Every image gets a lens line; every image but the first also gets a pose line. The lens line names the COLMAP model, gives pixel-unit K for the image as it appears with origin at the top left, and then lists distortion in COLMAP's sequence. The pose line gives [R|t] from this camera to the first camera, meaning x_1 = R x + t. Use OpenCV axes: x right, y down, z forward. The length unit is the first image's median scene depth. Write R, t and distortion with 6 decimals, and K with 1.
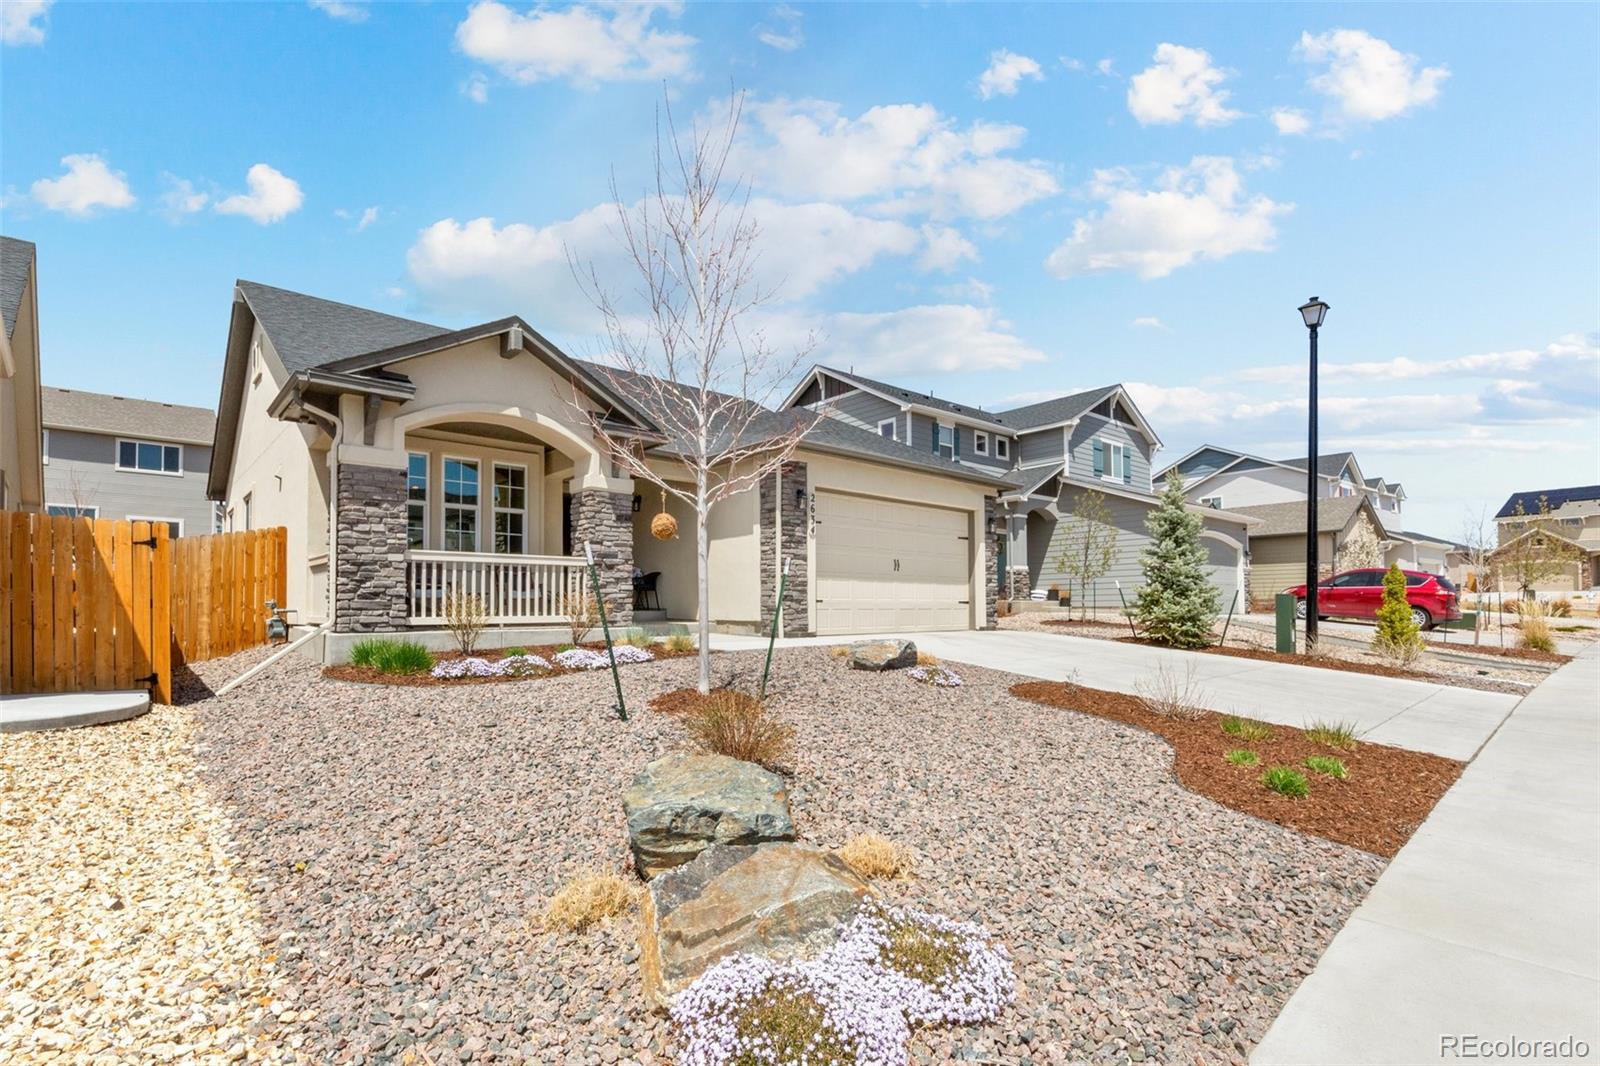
lens RADIAL K [[708.2, 0, 800.4], [0, 708.2, 523.3], [0, 0, 1]] dist [-0.000106, 0.000117]
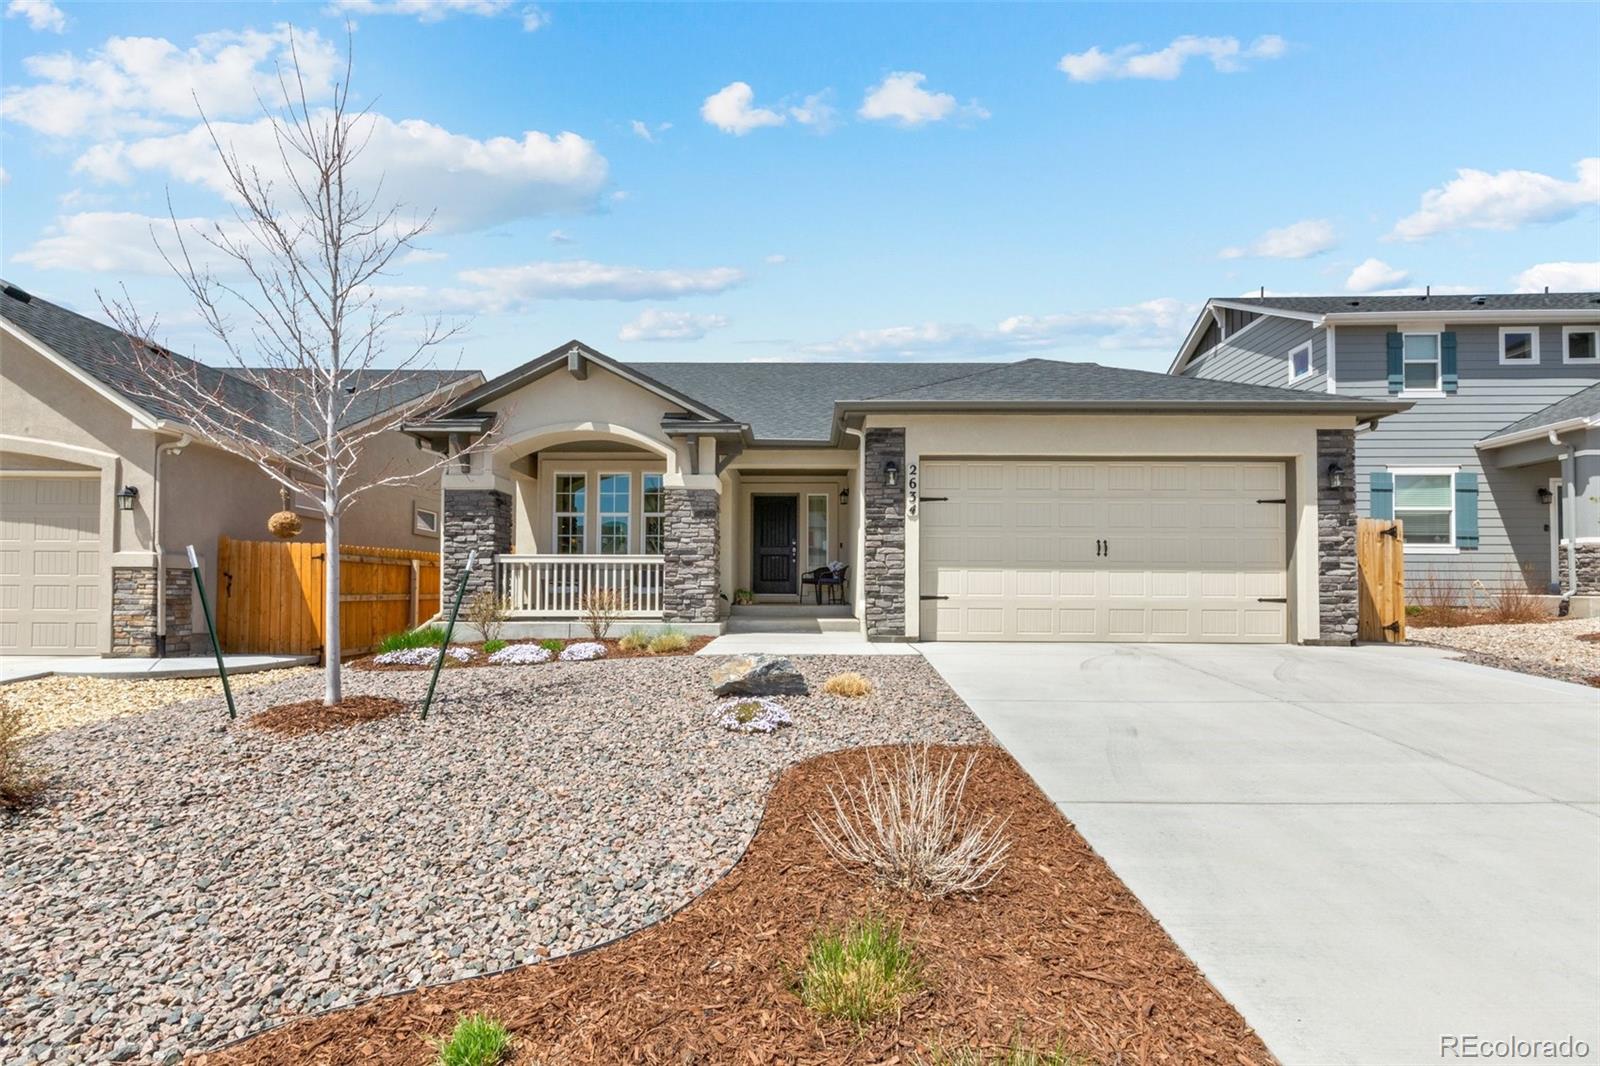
lens RADIAL K [[655.2, 0, 800.0], [0, 655.2, 533.0], [0, 0, 1]] dist [-0.000475, 0.000012]
pose [[0.746103, -0.057617, -0.663333, 0.526123], [0.070763, 0.997468, -0.007047, 0.040706], [0.662060, -0.041682, 0.748291, 0.453502]]
